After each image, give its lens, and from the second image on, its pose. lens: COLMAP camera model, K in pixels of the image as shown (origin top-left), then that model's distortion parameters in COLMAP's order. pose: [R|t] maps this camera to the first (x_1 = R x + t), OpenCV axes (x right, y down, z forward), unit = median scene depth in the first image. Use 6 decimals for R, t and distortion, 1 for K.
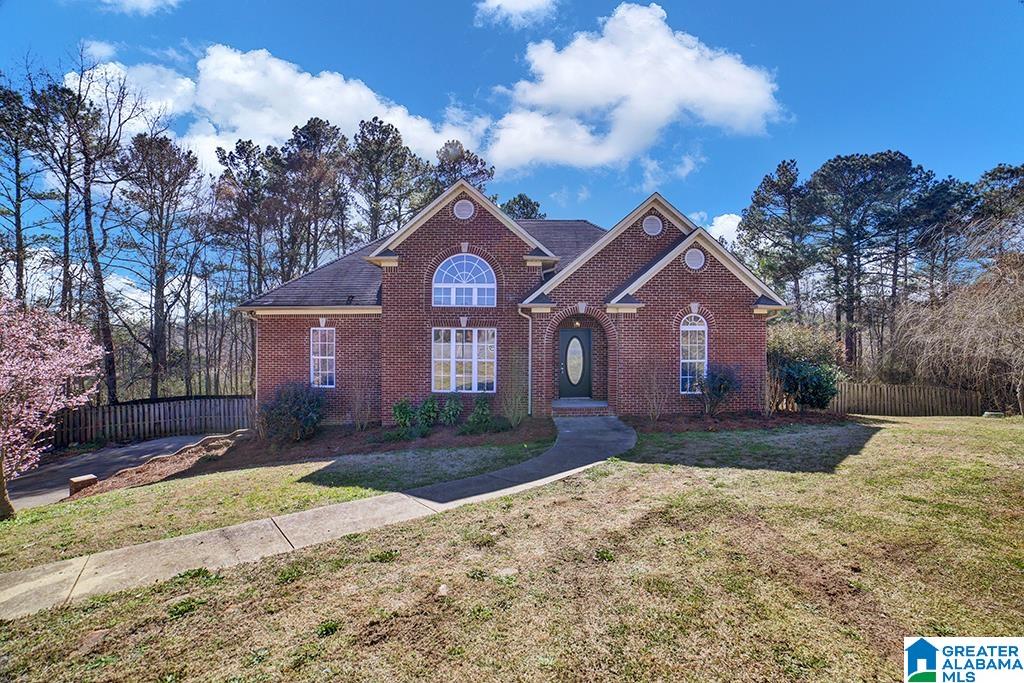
lens RADIAL K [[1146.9, 0, 516.0], [0, 1146.9, 337.0], [0, 0, 1]] dist [-0.230919, 0.000000]
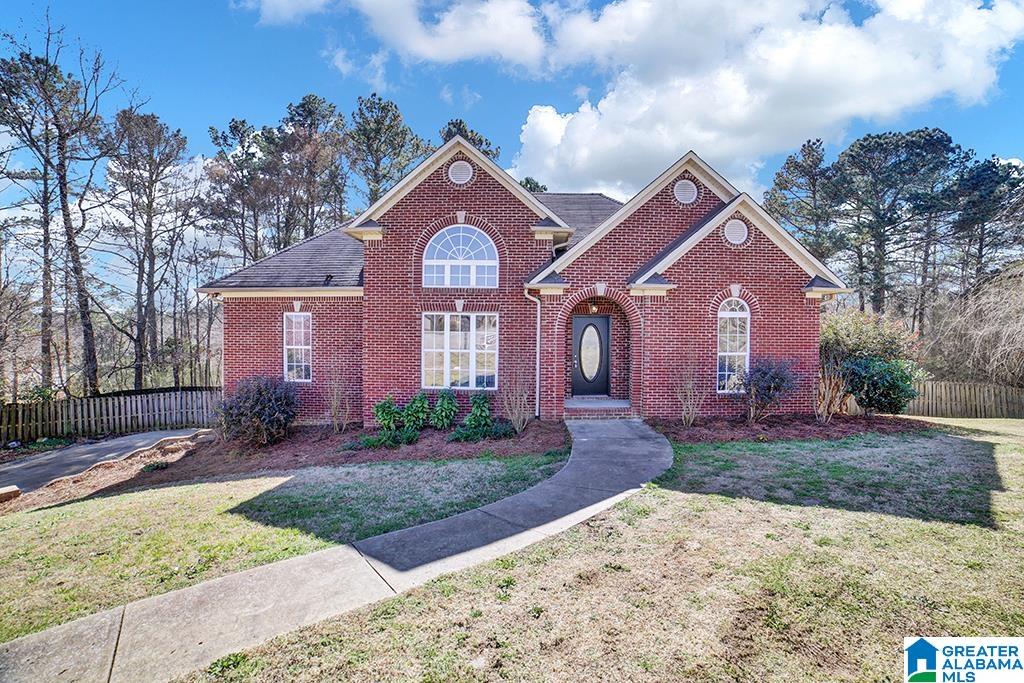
lens RADIAL K [[1146.9, 0, 506.2], [0, 1146.9, 349.6], [0, 0, 1]] dist [-0.230919, 0.000000]
pose [[0.999893, 0.006184, -0.013253, -0.000006], [-0.005927, 0.999796, 0.019313, 0.002532], [0.013369, -0.019233, 0.999726, 0.154615]]
